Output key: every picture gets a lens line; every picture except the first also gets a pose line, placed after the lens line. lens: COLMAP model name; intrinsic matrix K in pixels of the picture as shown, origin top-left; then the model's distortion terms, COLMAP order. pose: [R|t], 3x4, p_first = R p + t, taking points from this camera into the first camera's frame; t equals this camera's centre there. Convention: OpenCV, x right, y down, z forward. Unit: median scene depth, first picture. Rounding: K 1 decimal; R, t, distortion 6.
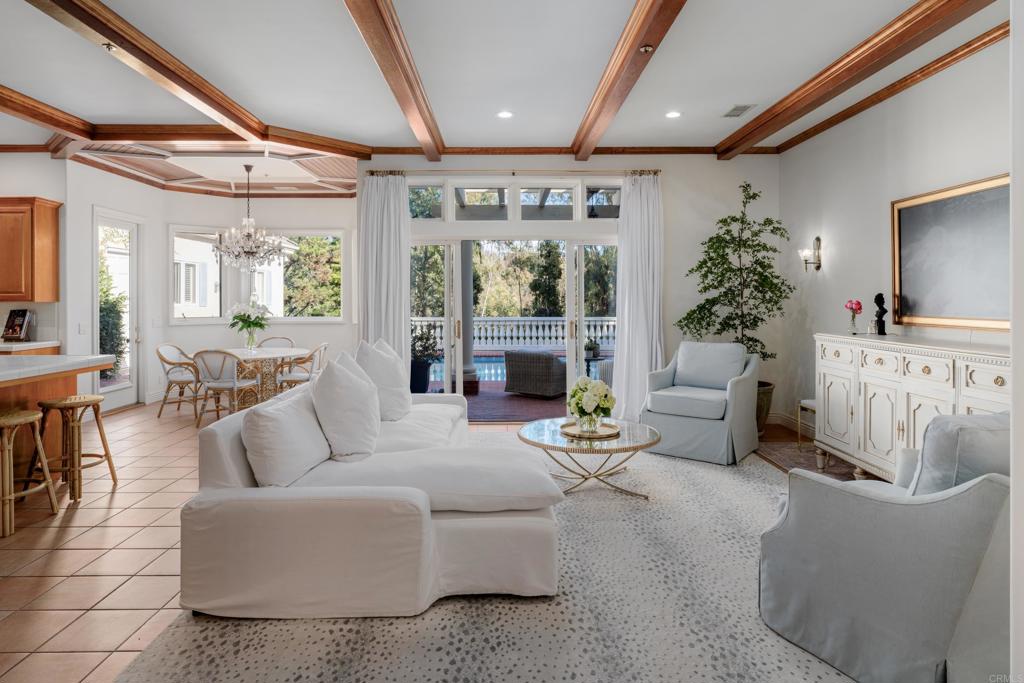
lens RADIAL K [[596.1, 0, 509.7], [0, 596.1, 300.9], [0, 0, 1]] dist [-0.007937, -0.002705]
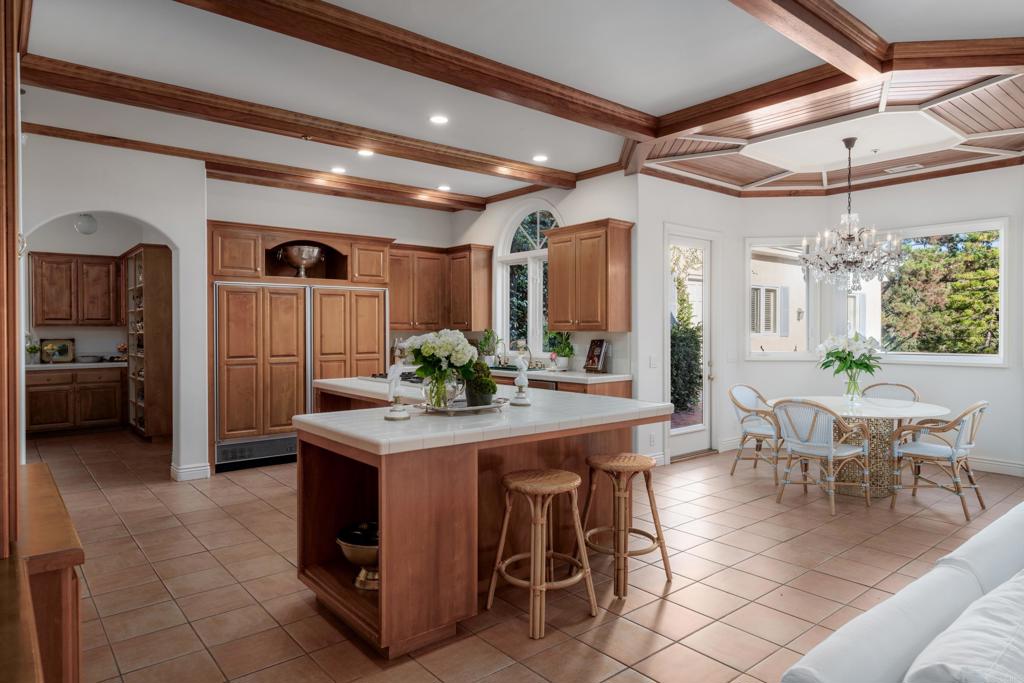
lens RADIAL K [[617.0, 0, 508.6], [0, 617.0, 330.2], [0, 0, 1]] dist [0.000634, 0.000094]
pose [[0.625722, 0.003325, -0.780039, -0.136402], [-0.002739, 0.999994, 0.002065, -0.002253], [0.780041, 0.000844, 0.625728, 0.256911]]
